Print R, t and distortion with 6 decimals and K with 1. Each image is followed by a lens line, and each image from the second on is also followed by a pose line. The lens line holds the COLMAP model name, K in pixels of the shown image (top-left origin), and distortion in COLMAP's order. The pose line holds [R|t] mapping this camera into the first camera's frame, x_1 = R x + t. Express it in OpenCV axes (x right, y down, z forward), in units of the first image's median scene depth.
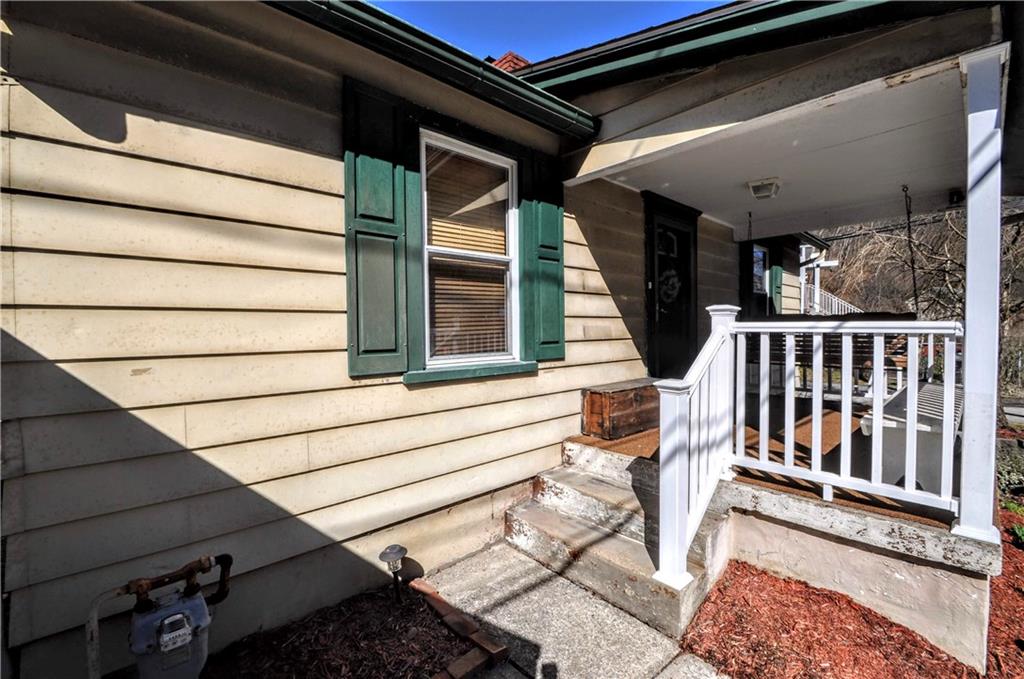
lens RADIAL K [[450.3, 0, 509.4], [0, 450.3, 338.9], [0, 0, 1]] dist [0.008342, -0.009065]
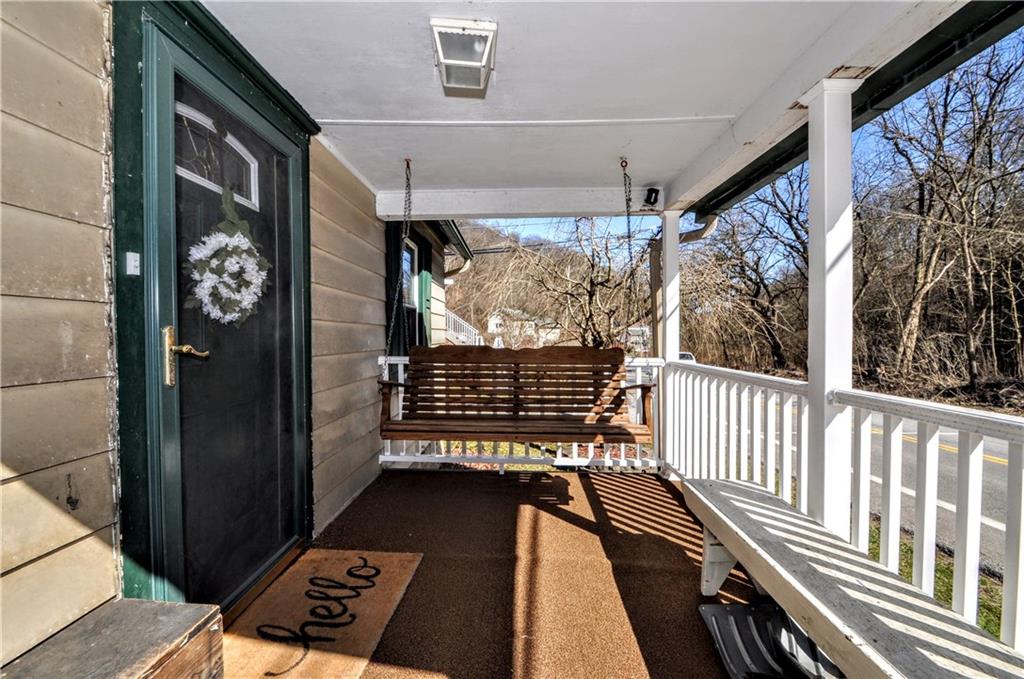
lens RADIAL K [[450.3, 0, 509.1], [0, 450.3, 340.3], [0, 0, 1]] dist [0.008342, -0.009065]
pose [[0.713911, -0.006729, 0.700204, 0.257656], [0.020629, 0.999722, -0.011426, -0.056750], [-0.699933, 0.022601, 0.713851, 0.575516]]
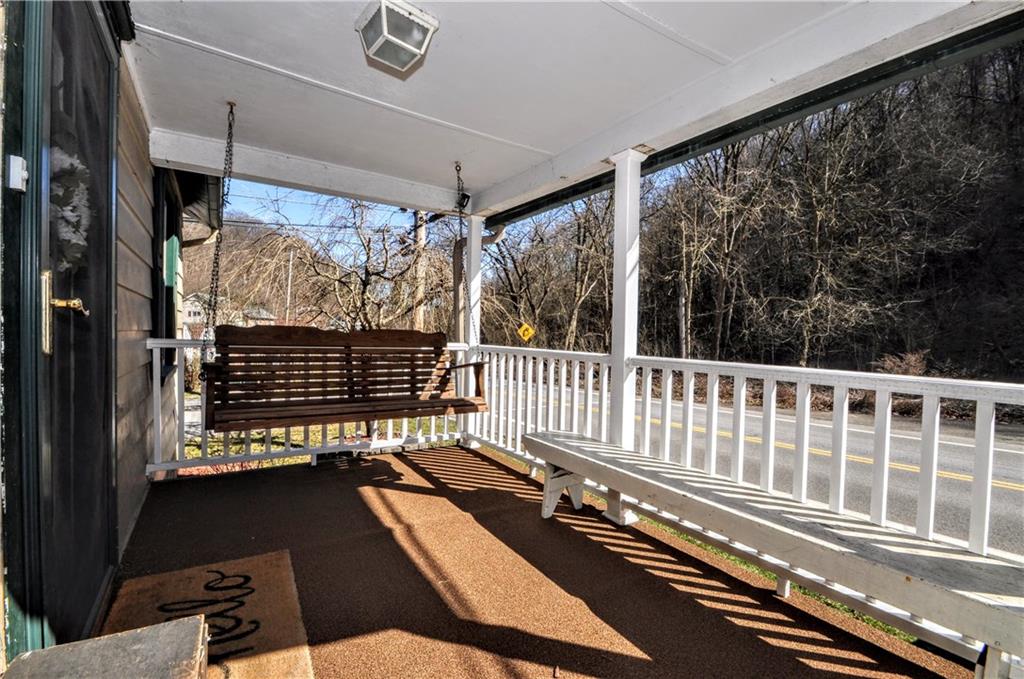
lens RADIAL K [[450.3, 0, 506.4], [0, 450.3, 342.7], [0, 0, 1]] dist [0.008342, -0.009065]
pose [[0.179977, -0.012490, 0.983592, 0.138599], [0.008499, 0.999902, 0.011142, -0.041007], [-0.983634, 0.006354, 0.180065, 0.696047]]
